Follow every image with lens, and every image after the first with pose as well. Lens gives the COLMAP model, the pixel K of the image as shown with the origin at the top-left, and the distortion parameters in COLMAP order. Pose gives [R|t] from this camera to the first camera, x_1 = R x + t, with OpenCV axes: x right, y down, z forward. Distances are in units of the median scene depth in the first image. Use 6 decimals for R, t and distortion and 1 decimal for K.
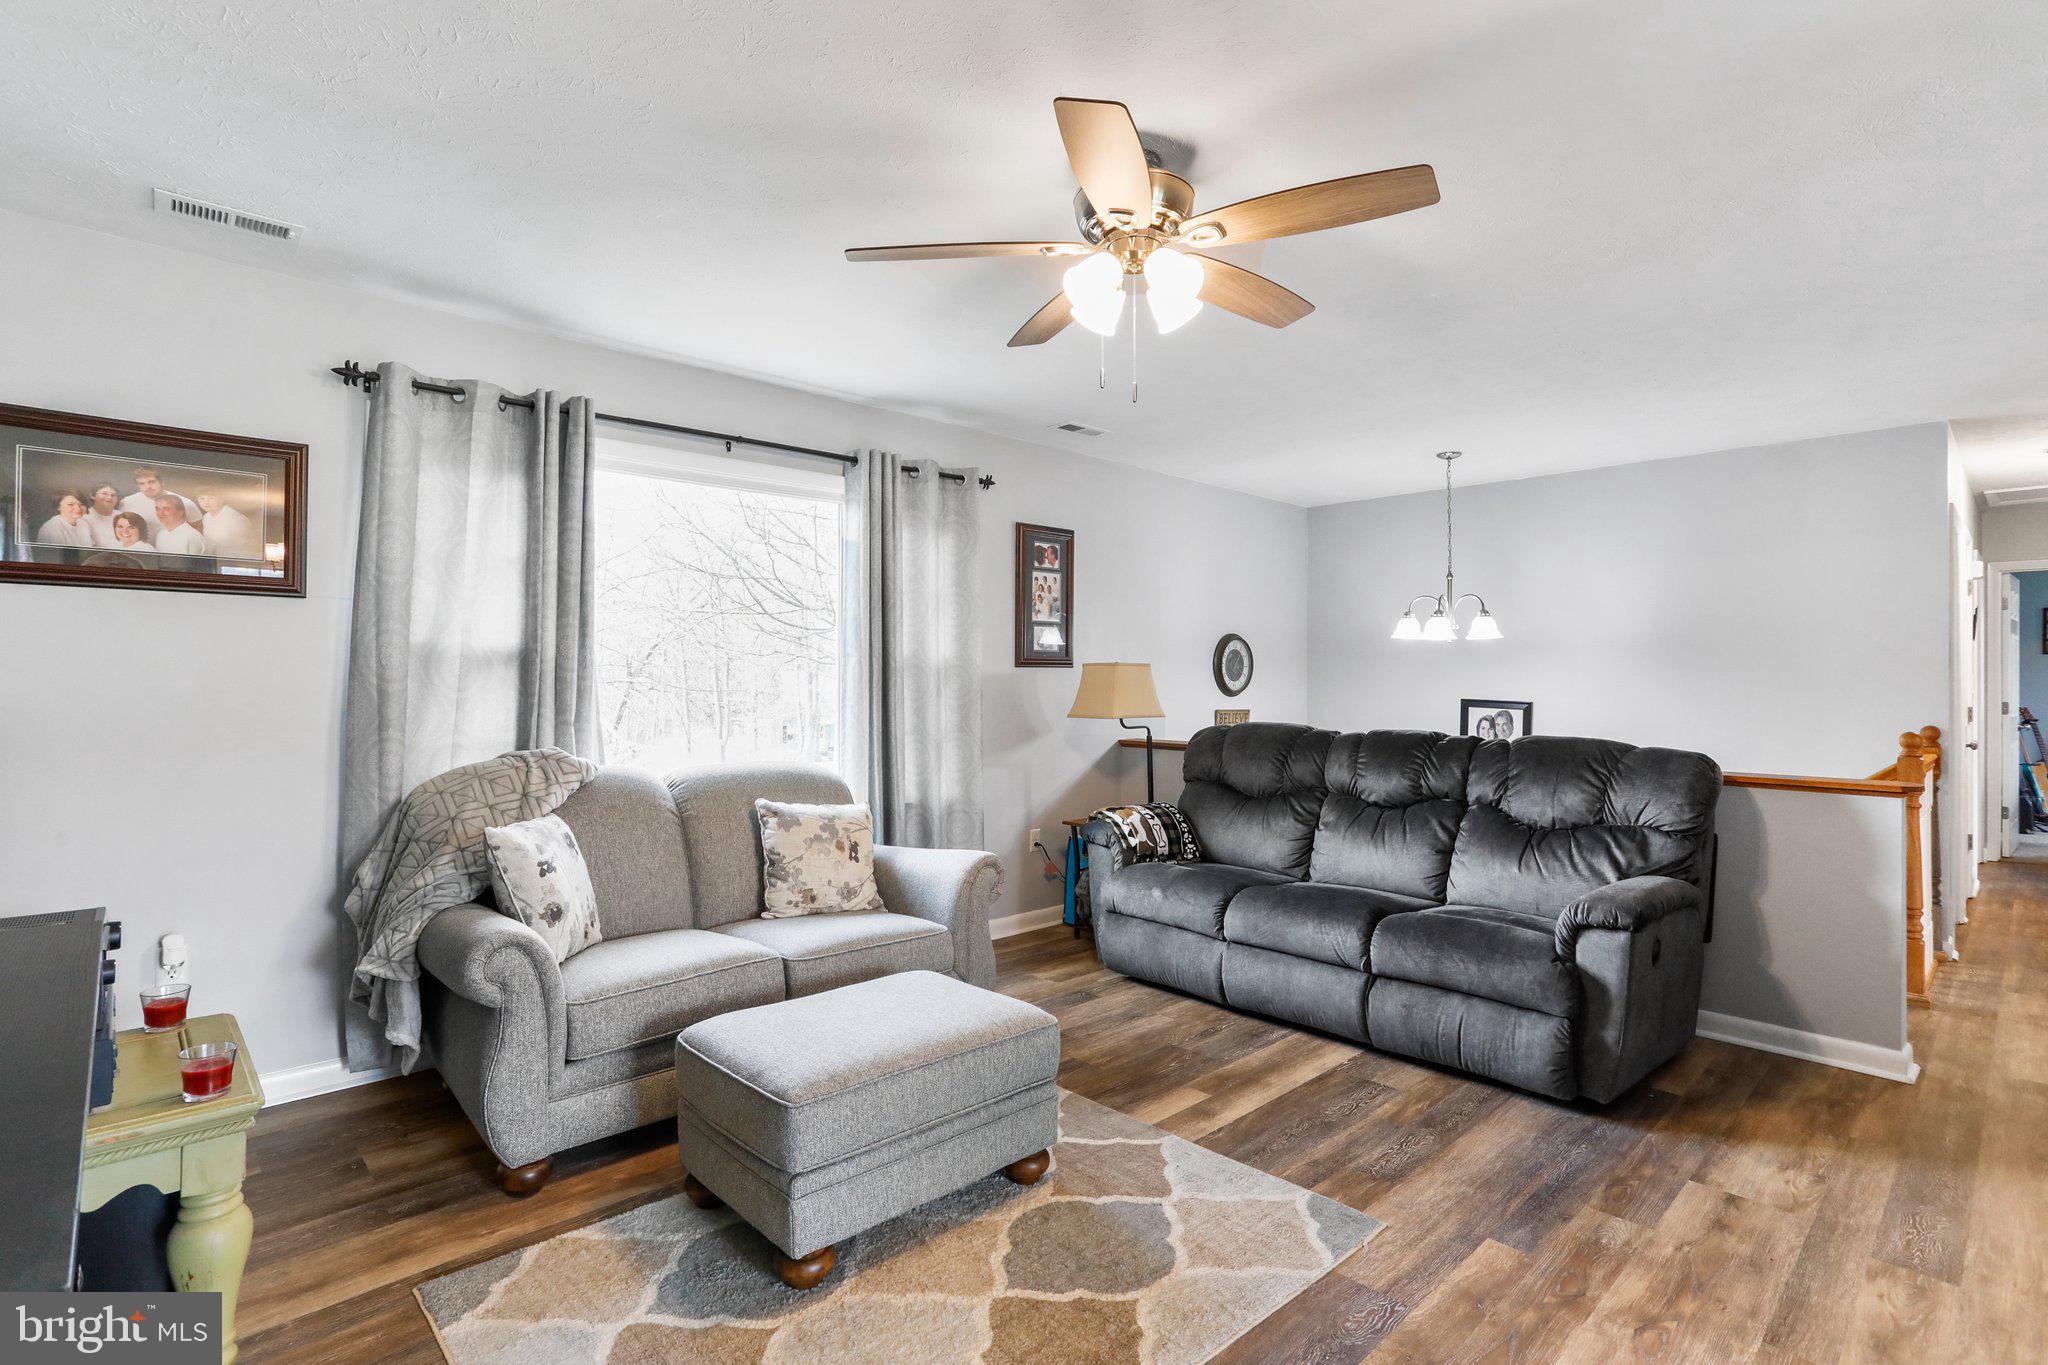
lens RADIAL K [[980.5, 0, 1014.8], [0, 980.5, 678.5], [0, 0, 1]] dist [-0.058504, 0.029654]
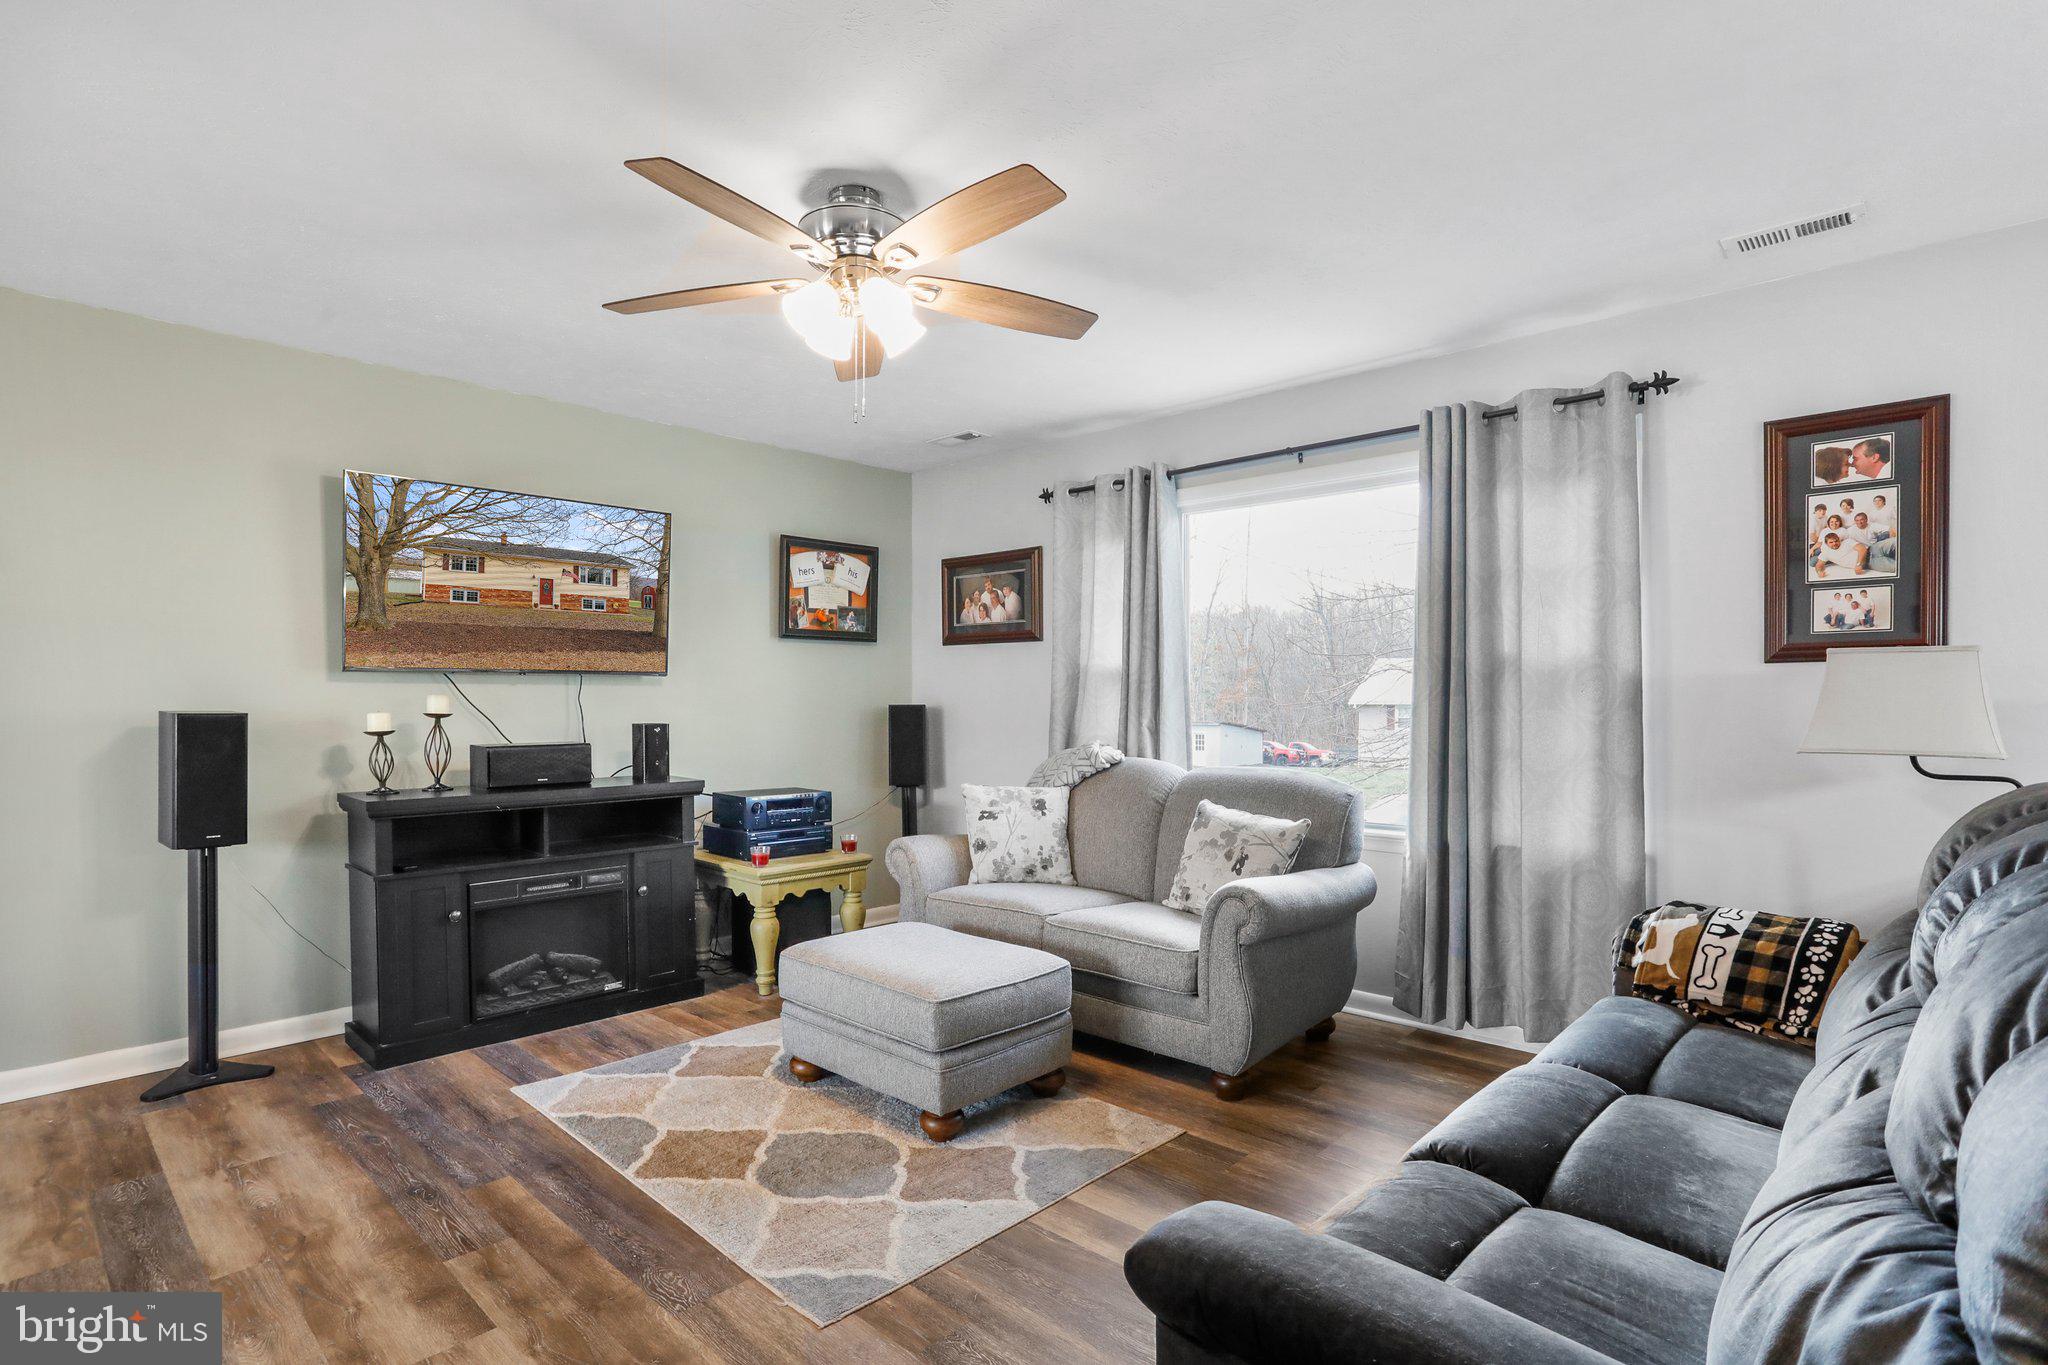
lens RADIAL K [[1008.2, 0, 1026.9], [0, 1008.2, 656.6], [0, 0, 1]] dist [-0.061853, 0.030887]
pose [[0.067523, -0.038857, -0.996961, 0.741308], [0.006017, 0.999239, -0.038538, 0.007353], [0.997700, -0.003396, 0.067706, 0.646973]]
